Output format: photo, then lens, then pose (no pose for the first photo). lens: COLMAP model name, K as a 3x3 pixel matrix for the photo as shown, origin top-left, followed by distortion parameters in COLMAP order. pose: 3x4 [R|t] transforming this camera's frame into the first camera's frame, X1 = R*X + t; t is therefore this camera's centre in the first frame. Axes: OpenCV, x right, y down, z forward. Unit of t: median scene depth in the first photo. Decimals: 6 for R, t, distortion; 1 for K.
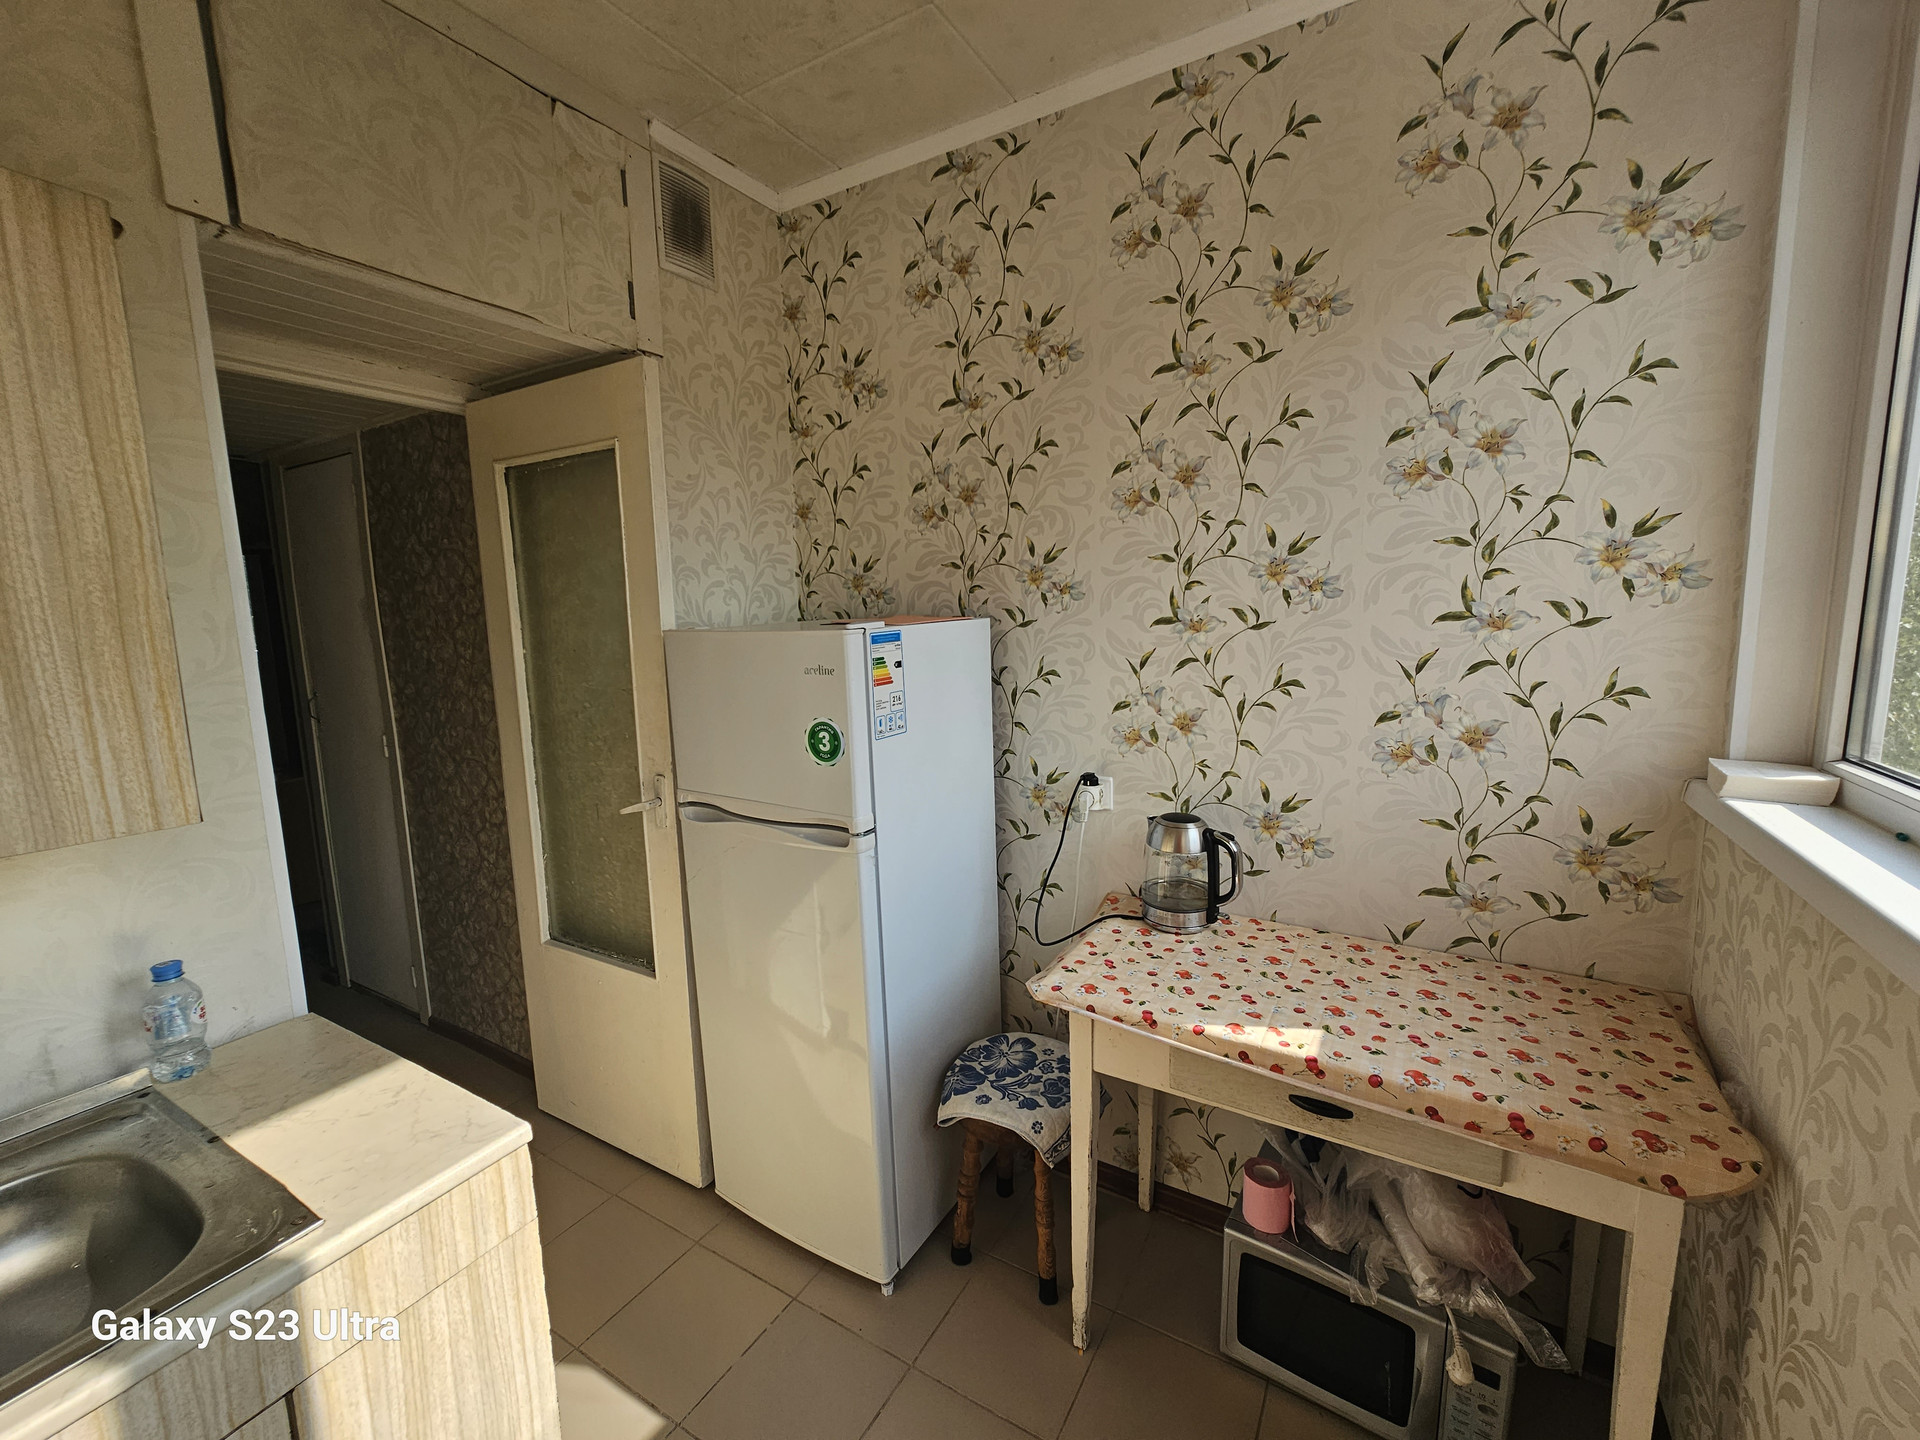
lens RADIAL K [[777.8, 0, 960.0], [0, 777.8, 720.0], [0, 0, 1]] dist [-0.001304, -0.000218]
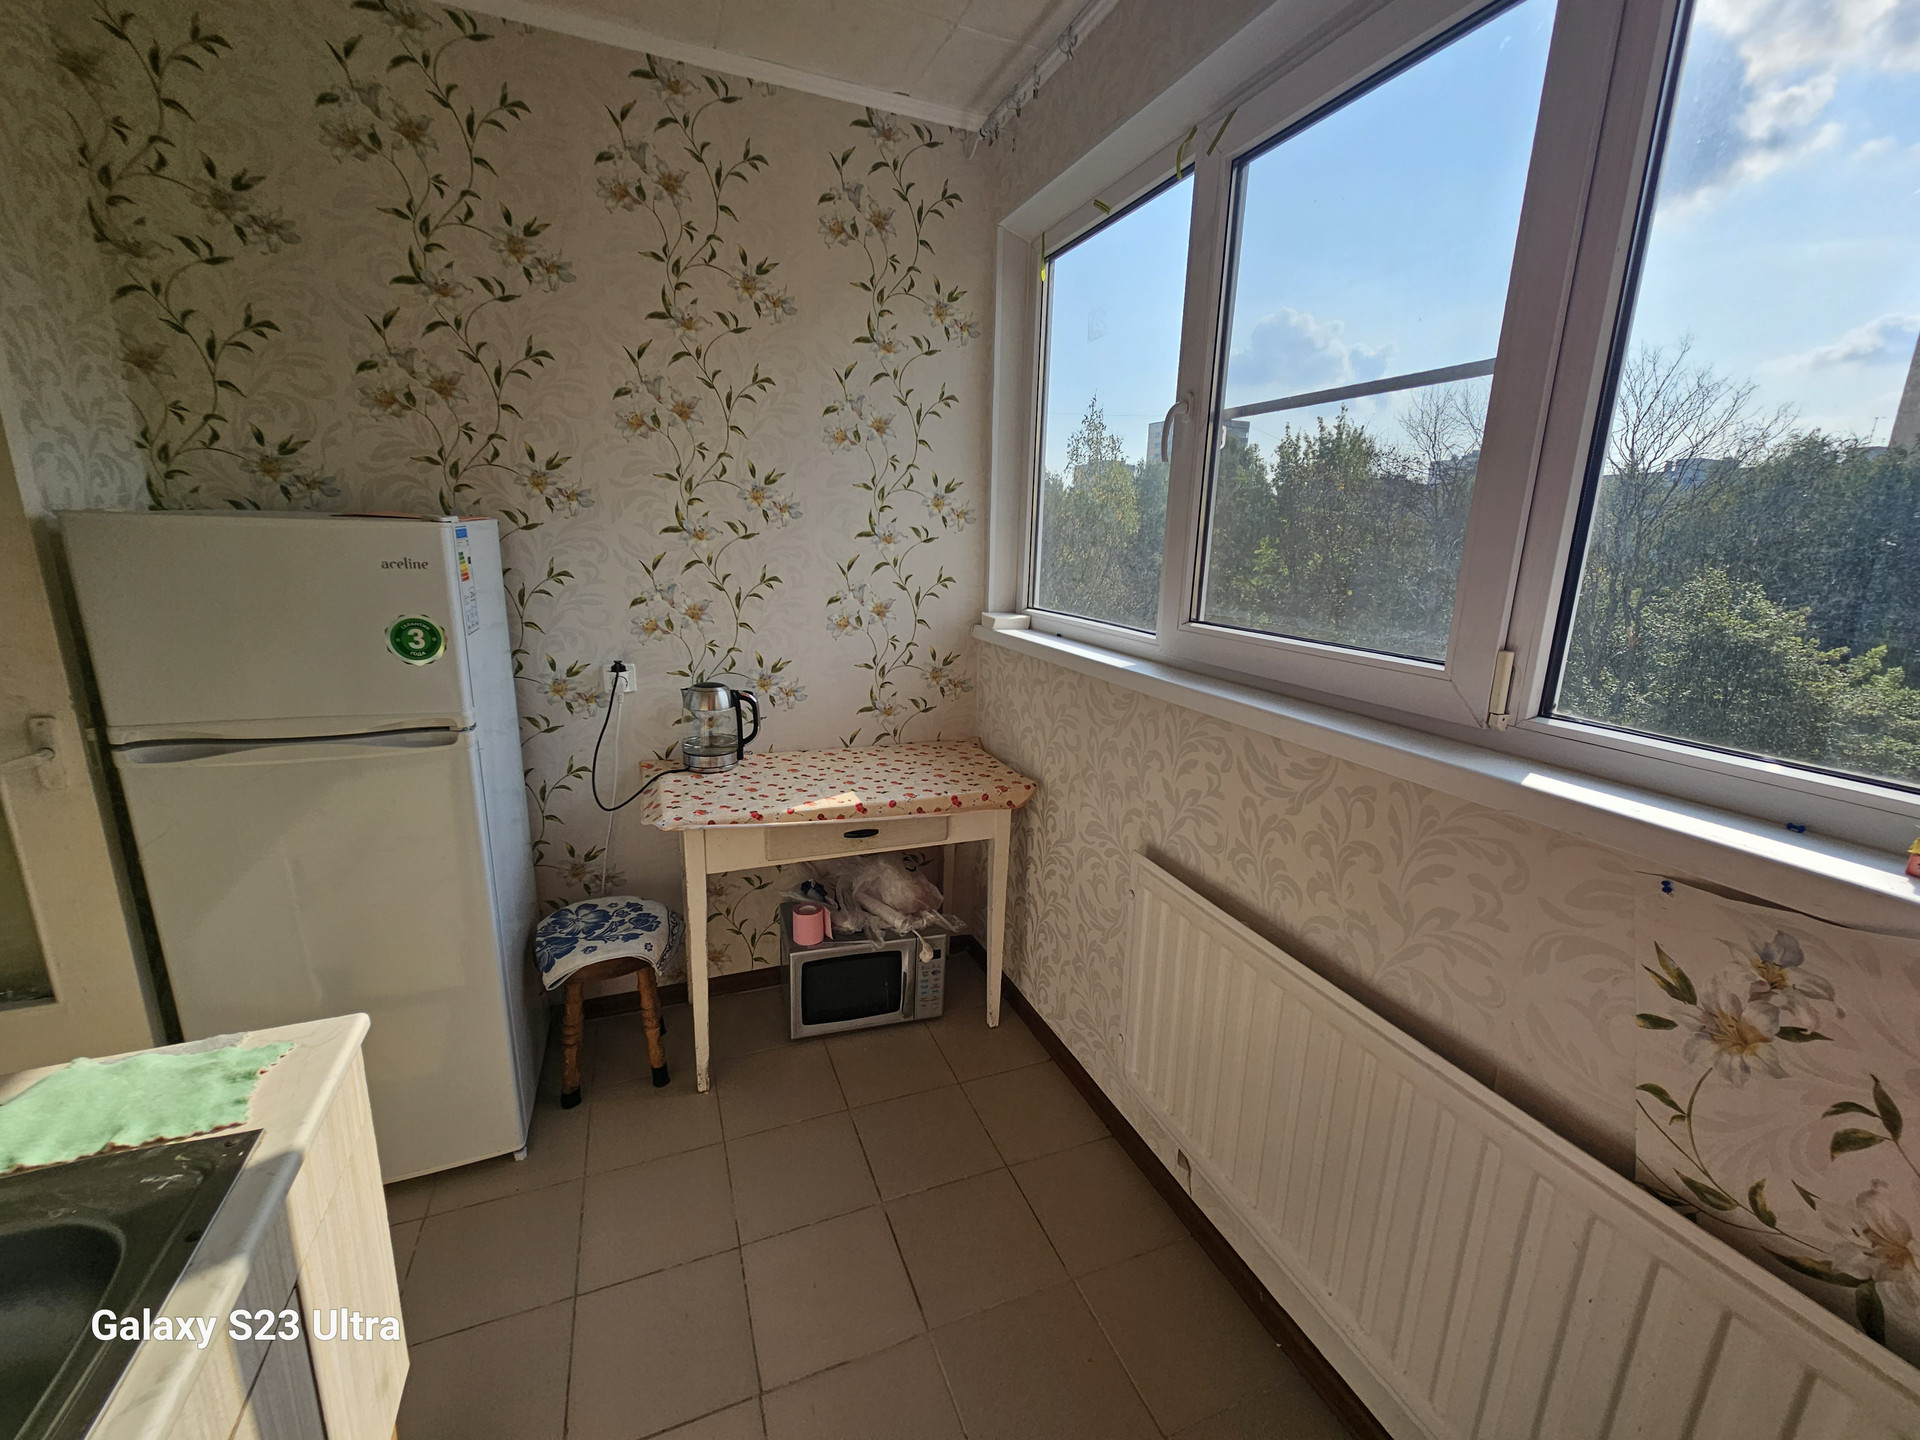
lens RADIAL K [[775.8, 0, 953.6], [0, 775.8, 717.1], [0, 0, 1]] dist [0.002657, 0.000368]
pose [[0.610692, -0.142333, 0.778971, -0.484558], [0.070213, 0.989572, 0.125768, 0.044810], [-0.788749, -0.022112, 0.614317, -0.114397]]
